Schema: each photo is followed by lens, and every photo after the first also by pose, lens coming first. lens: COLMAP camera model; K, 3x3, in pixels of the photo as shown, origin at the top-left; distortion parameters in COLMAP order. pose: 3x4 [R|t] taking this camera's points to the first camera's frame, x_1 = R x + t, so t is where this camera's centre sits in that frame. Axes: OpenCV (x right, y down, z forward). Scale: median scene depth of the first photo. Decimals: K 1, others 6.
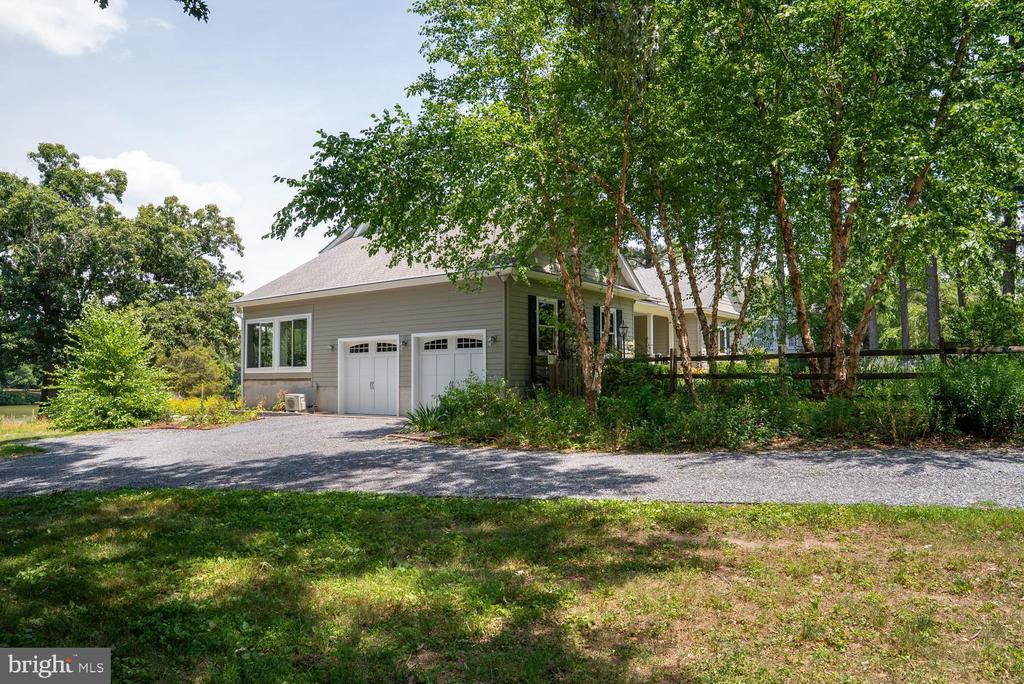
lens RADIAL K [[711.1, 0, 511.2], [0, 711.1, 337.7], [0, 0, 1]] dist [-0.079034, -0.000395]
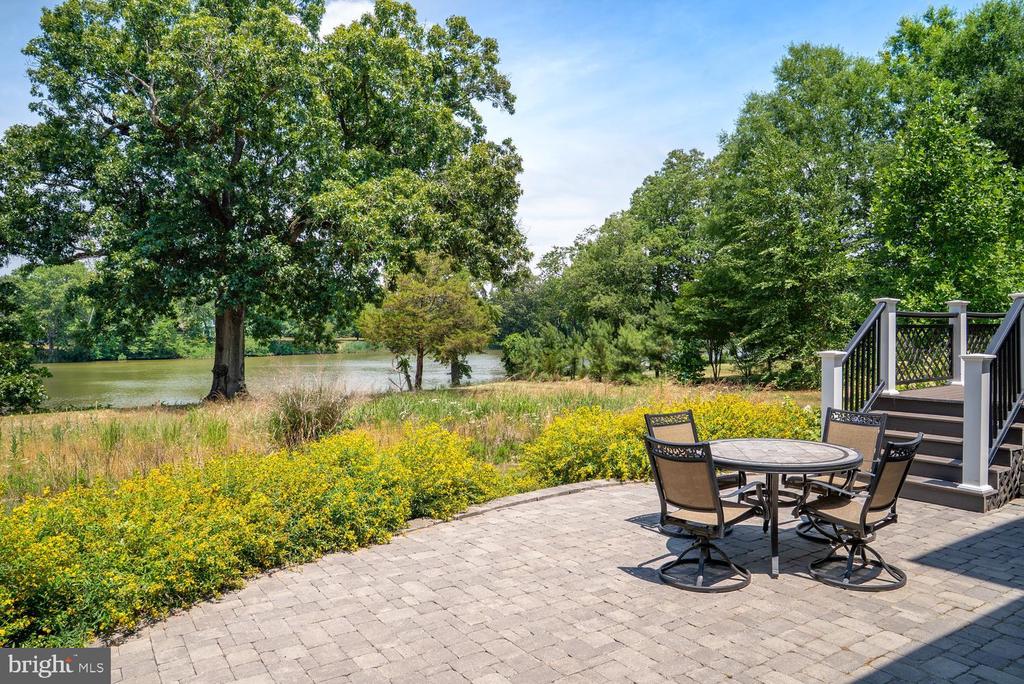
lens RADIAL K [[711.1, 0, 511.1], [0, 711.1, 339.7], [0, 0, 1]] dist [-0.079034, -0.000395]
pose [[0.937066, 0.000472, -0.349151, -0.188490], [0.027043, 0.996897, 0.073928, 0.026498], [0.348102, -0.078717, 0.934146, 0.461279]]
